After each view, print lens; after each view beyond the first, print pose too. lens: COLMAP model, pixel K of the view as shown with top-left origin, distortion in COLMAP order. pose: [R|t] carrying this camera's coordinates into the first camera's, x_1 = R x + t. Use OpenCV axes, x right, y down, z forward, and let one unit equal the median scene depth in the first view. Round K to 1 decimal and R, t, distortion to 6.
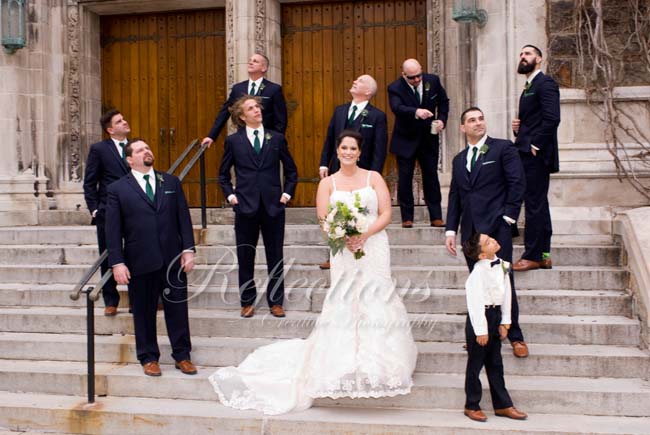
lens RADIAL K [[776.9, 0, 328.8], [0, 776.9, 219.8], [0, 0, 1]] dist [-0.035978, 0.000000]
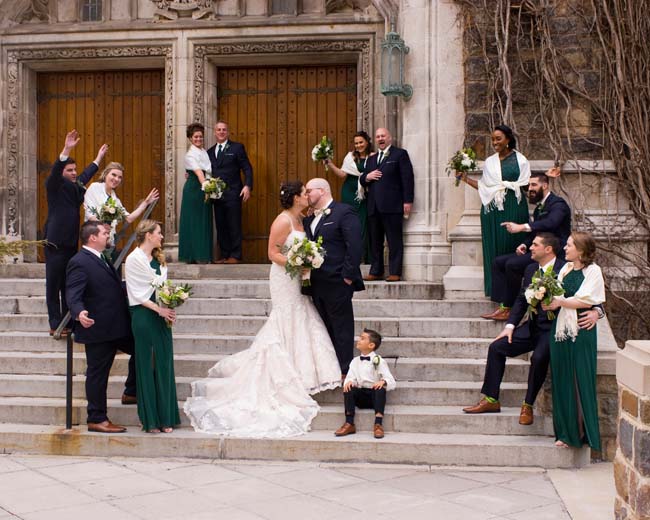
lens RADIAL K [[1070.1, 0, 321.6], [0, 1070.1, 262.7], [0, 0, 1]] dist [0.011871, 0.000000]
pose [[0.994879, 0.013316, 0.100196, -0.070676], [-0.011366, 0.999735, -0.020005, 0.011031], [-0.100436, 0.018764, 0.994767, -0.484762]]
